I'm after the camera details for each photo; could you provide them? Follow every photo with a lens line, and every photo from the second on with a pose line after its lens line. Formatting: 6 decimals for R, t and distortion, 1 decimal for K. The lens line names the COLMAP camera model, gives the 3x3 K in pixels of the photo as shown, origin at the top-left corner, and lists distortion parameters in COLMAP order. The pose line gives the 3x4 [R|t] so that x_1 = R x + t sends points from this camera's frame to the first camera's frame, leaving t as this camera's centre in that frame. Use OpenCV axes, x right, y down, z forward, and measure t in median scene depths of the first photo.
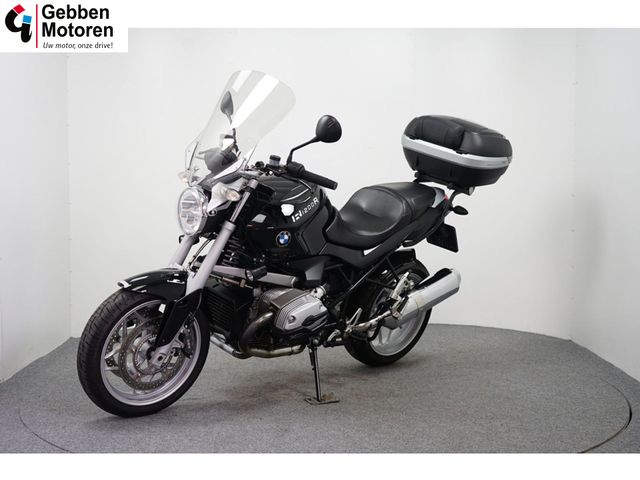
lens RADIAL K [[865.7, 0, 320.5], [0, 865.7, 239.4], [0, 0, 1]] dist [-0.003425, 0.000000]
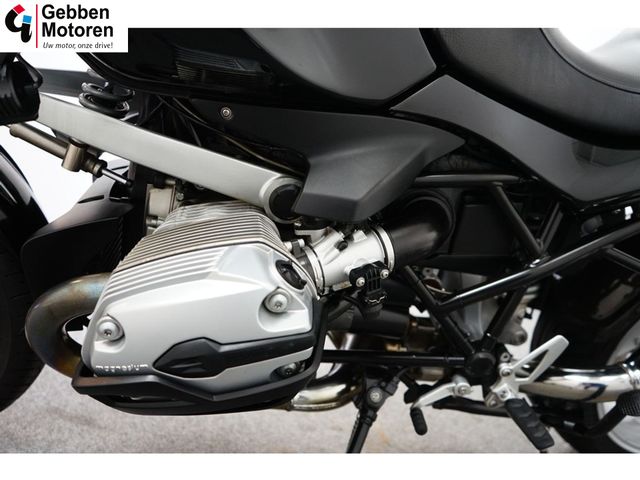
lens RADIAL K [[516.6, 0, 321.1], [0, 516.6, 239.5], [0, 0, 1]] dist [-0.026905, 0.001413]
pose [[0.812495, 0.214652, -0.542011, 0.074898], [-0.169531, 0.976562, 0.132613, 0.039672], [0.557773, -0.015860, 0.829842, 0.874552]]
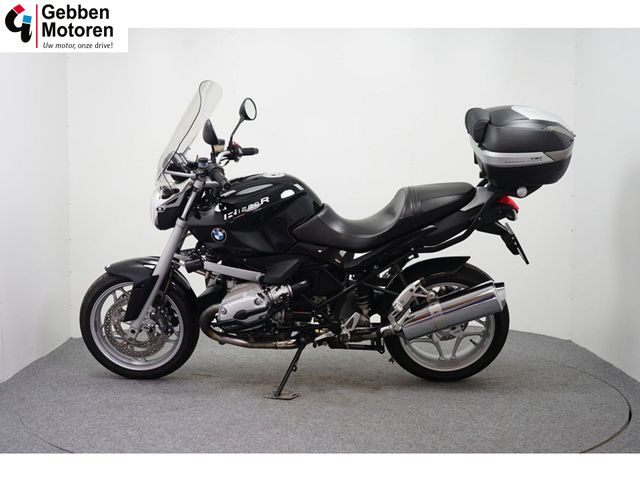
lens RADIAL K [[865.7, 0, 318.2], [0, 865.7, 239.6], [0, 0, 1]] dist [-0.003425, 0.000000]
pose [[0.717637, 0.045264, -0.694945, 0.748907], [-0.045274, 0.998807, 0.018302, -0.019458], [0.694945, 0.018329, 0.718830, 0.296808]]
